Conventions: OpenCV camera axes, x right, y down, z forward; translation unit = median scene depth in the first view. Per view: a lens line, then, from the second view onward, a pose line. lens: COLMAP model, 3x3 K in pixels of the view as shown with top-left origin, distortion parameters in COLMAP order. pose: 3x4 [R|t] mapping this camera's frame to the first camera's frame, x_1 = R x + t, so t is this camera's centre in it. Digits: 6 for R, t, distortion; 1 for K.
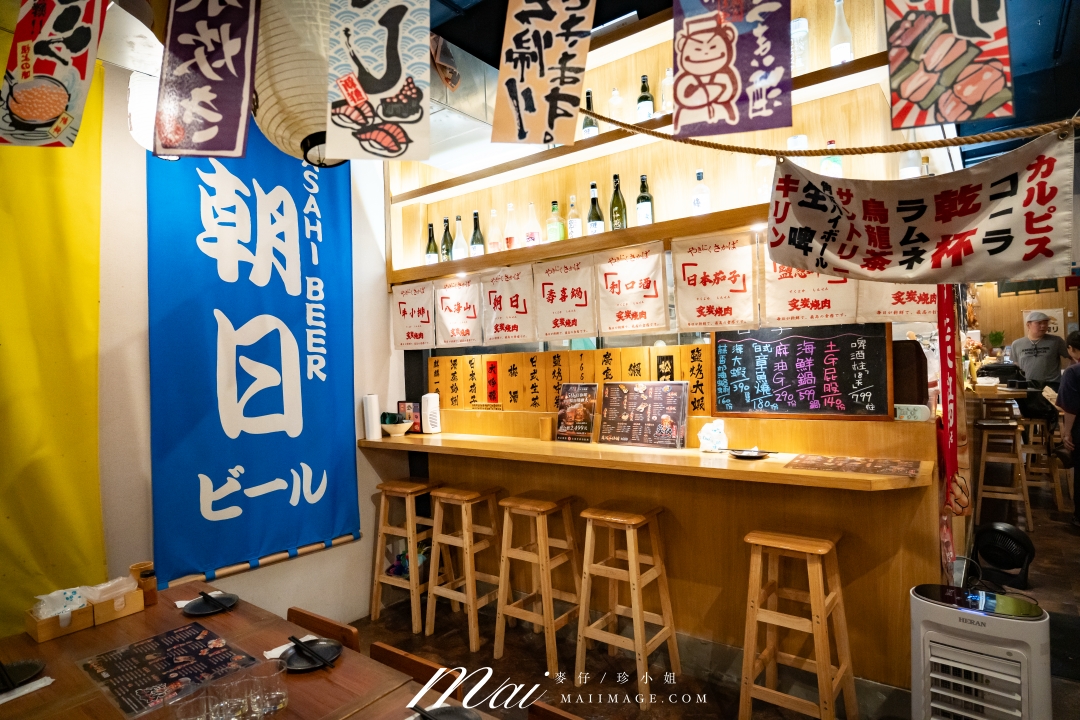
lens RADIAL K [[588.3, 0, 539.7], [0, 588.3, 357.0], [0, 0, 1]] dist [0.000740, 0.000344]
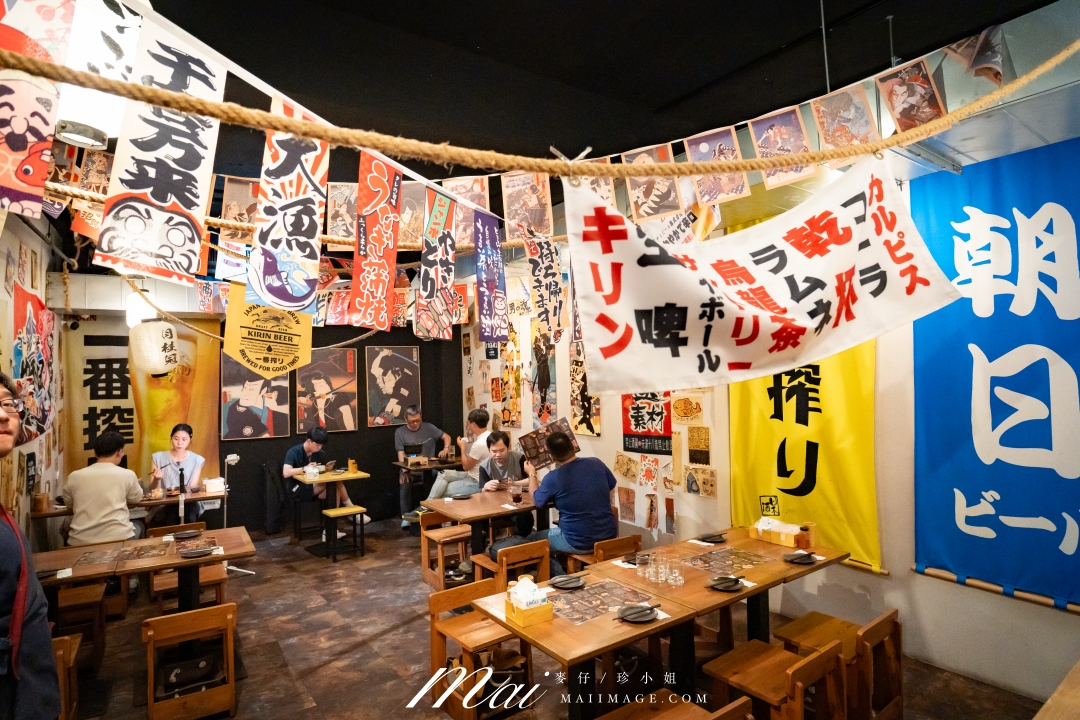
lens RADIAL K [[588.3, 0, 538.8], [0, 588.3, 359.1], [0, 0, 1]] dist [0.000740, 0.000344]
pose [[-0.269878, 0.012260, -0.962816, 0.710922], [0.033142, 0.999445, 0.003437, -0.081107], [0.962324, -0.030982, -0.270135, 0.505892]]
